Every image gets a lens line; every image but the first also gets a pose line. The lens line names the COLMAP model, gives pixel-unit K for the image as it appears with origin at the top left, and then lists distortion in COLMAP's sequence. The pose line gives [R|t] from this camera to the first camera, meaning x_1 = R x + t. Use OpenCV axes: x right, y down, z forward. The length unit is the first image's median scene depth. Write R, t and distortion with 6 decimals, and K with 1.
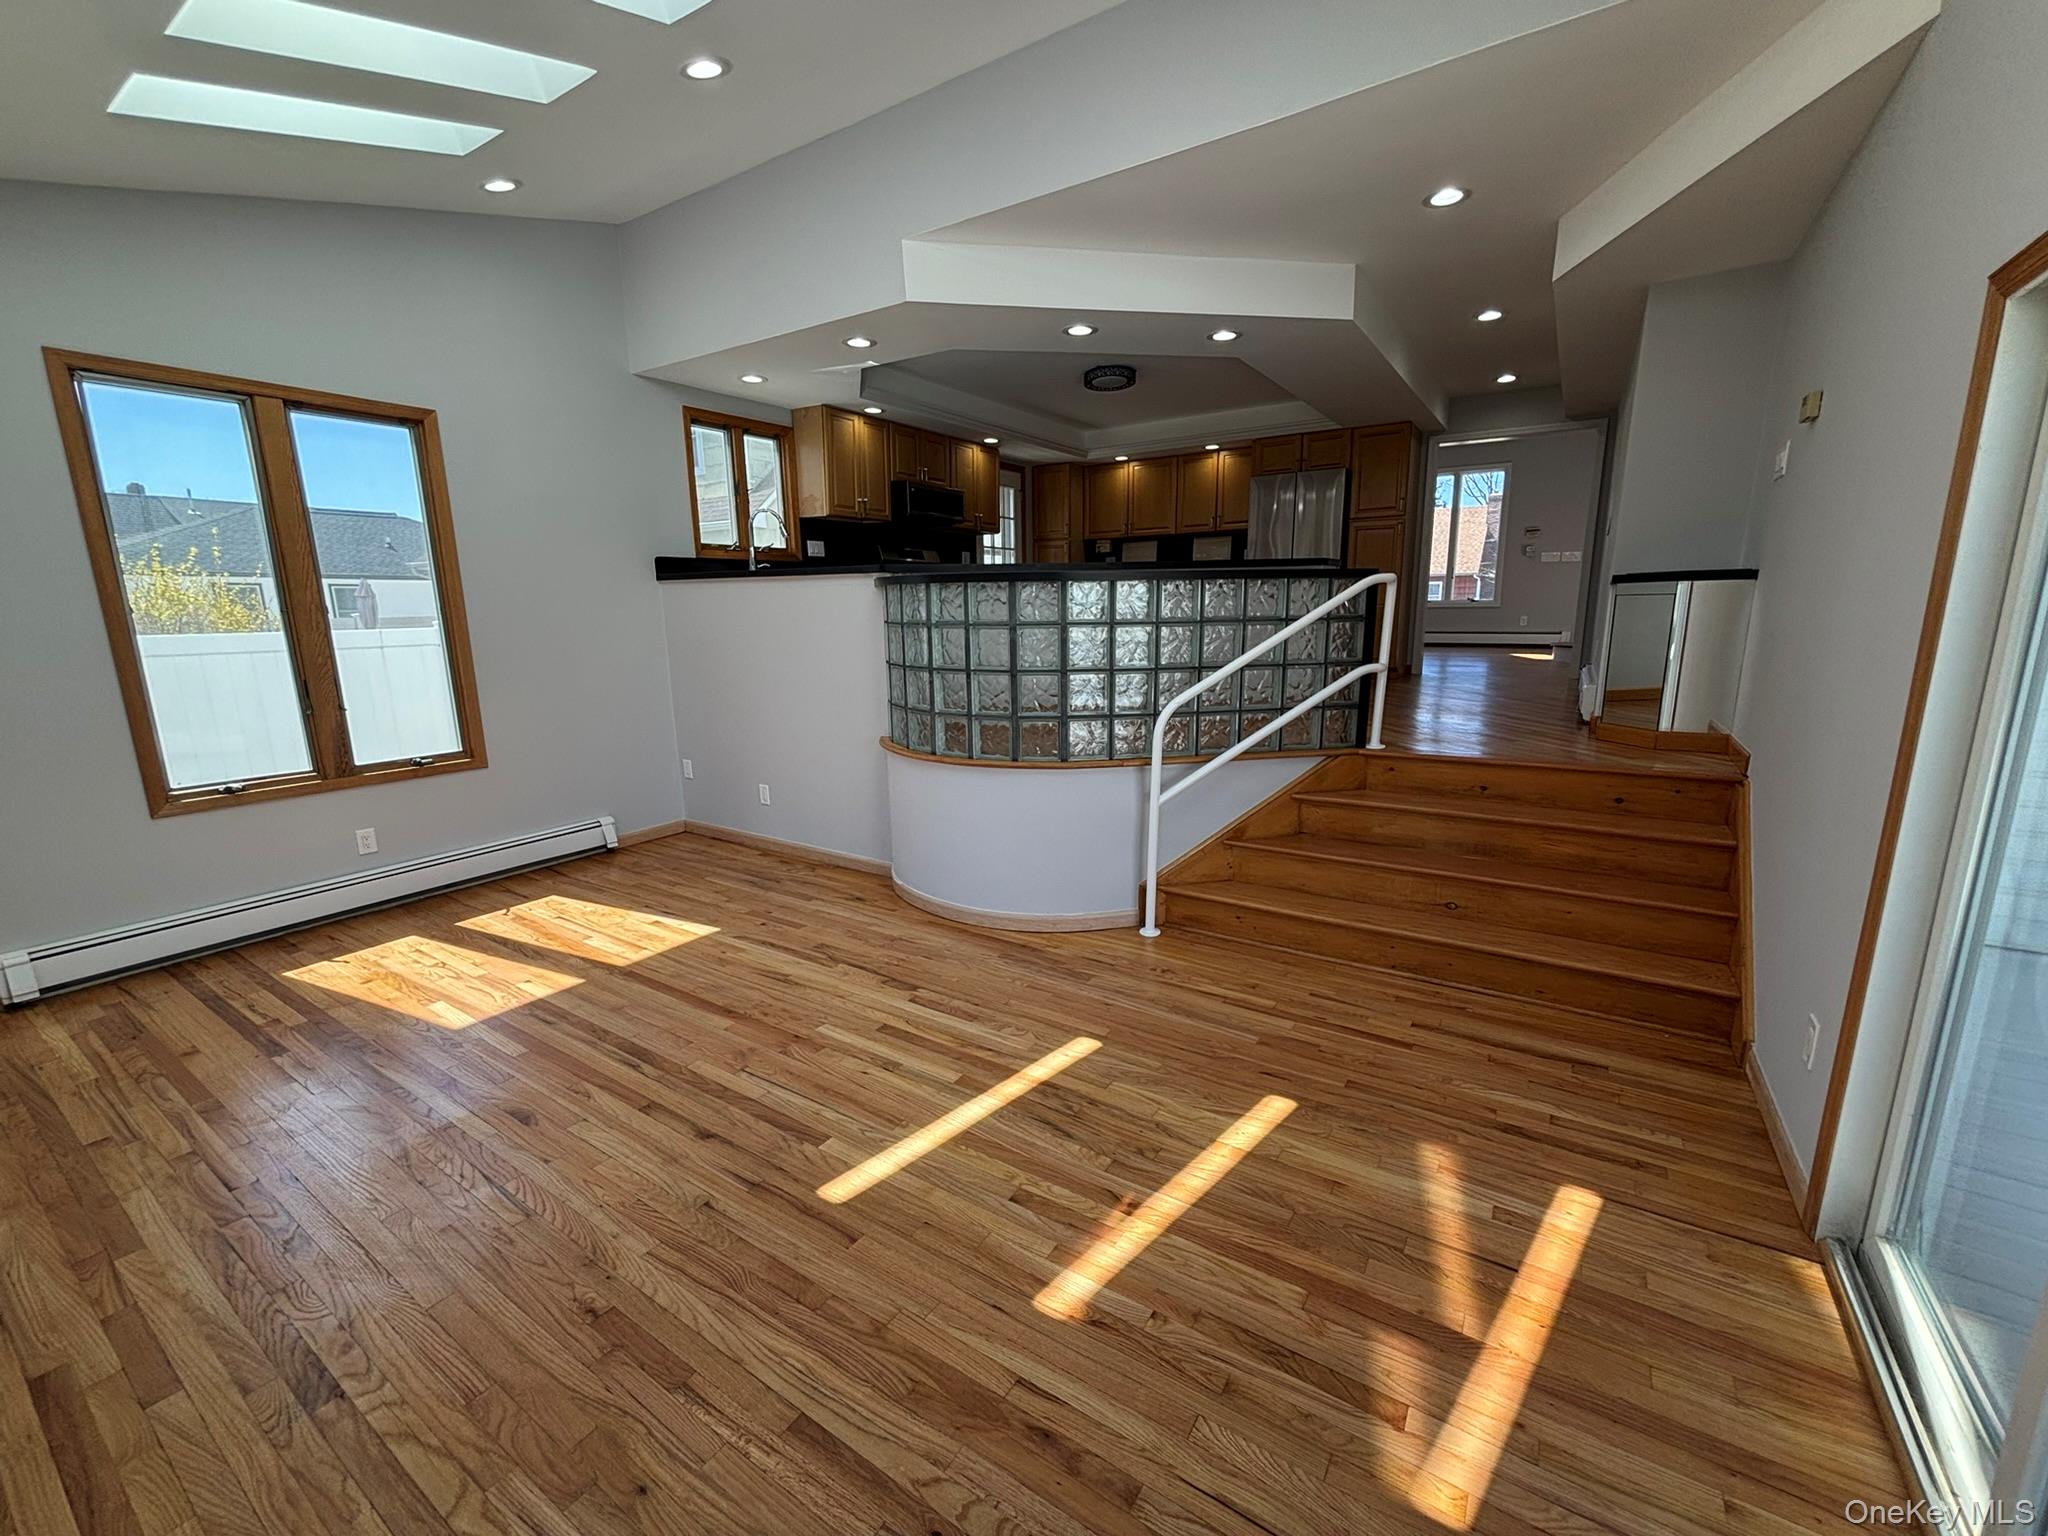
lens RADIAL K [[822.6, 0, 1029.3], [0, 822.6, 770.3], [0, 0, 1]] dist [0.000764, 0.000272]
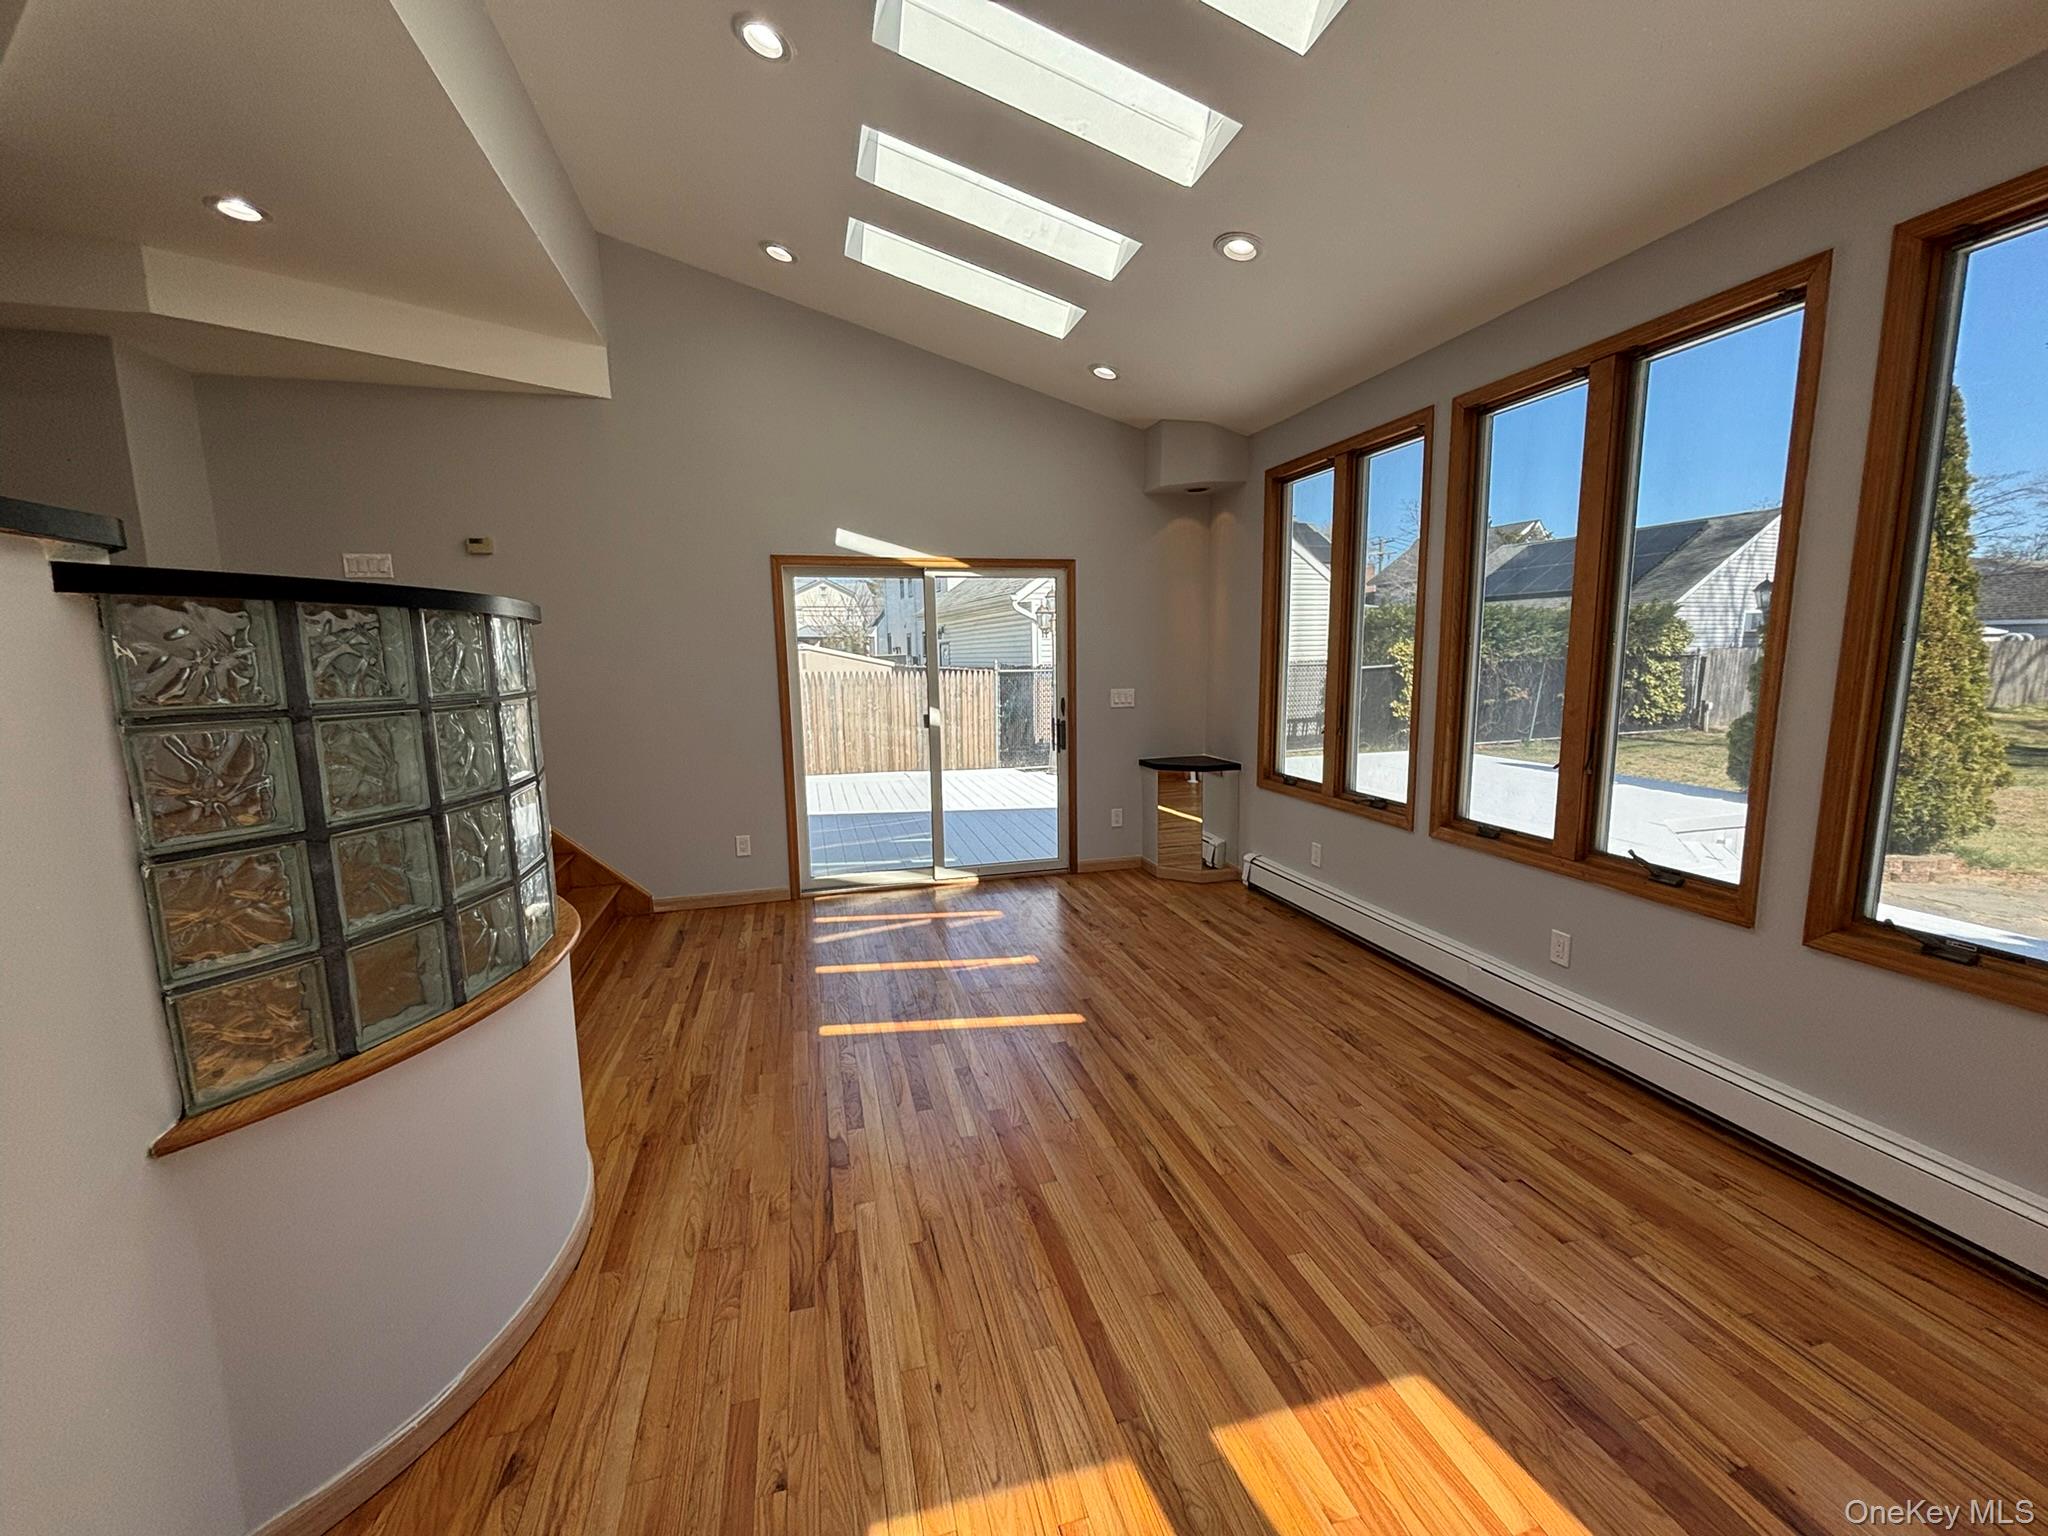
lens RADIAL K [[822.6, 0, 1023.1], [0, 822.6, 771.0], [0, 0, 1]] dist [0.000764, 0.000272]
pose [[-0.742379, -0.067009, 0.666621, -0.987557], [0.163506, 0.946781, 0.277259, -0.325349], [-0.649722, 0.314828, -0.691914, 1.682842]]
